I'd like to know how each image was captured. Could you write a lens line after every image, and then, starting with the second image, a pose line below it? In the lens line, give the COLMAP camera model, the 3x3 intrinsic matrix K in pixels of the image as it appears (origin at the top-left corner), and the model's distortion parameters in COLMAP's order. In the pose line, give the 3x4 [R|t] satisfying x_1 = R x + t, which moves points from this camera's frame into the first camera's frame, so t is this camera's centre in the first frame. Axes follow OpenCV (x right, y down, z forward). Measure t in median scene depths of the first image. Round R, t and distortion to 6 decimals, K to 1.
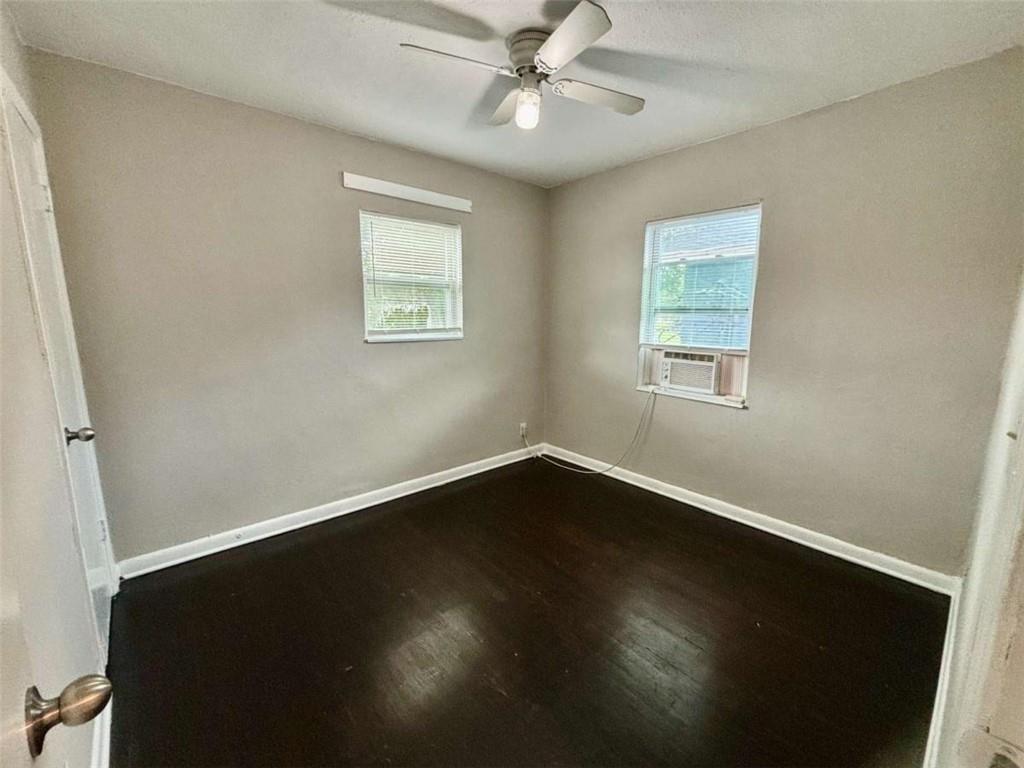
lens RADIAL K [[424.2, 0, 512.0], [0, 424.2, 384.0], [0, 0, 1]] dist [0.000773, 0.000022]
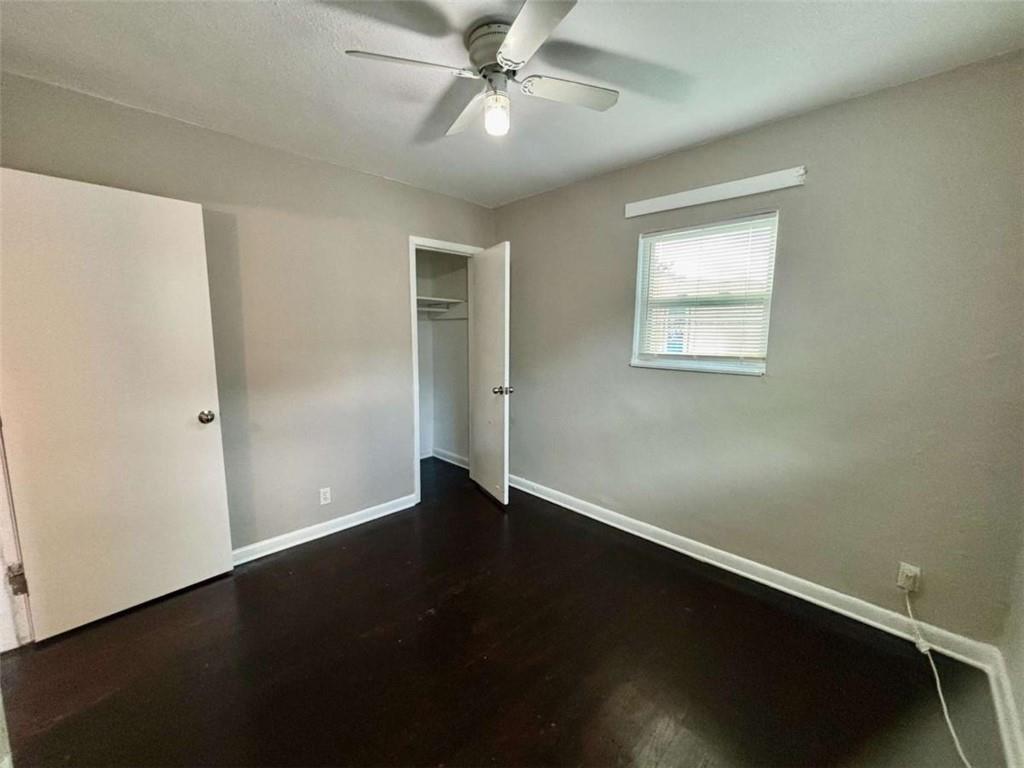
lens RADIAL K [[412.2, 0, 512.0], [0, 412.2, 384.0], [0, 0, 1]] dist [-0.000683, 0.000082]
pose [[0.065337, 0.112867, -0.991460, 0.578725], [-0.189370, 0.976929, 0.098733, -0.091946], [0.979730, 0.181302, 0.085203, 0.618983]]
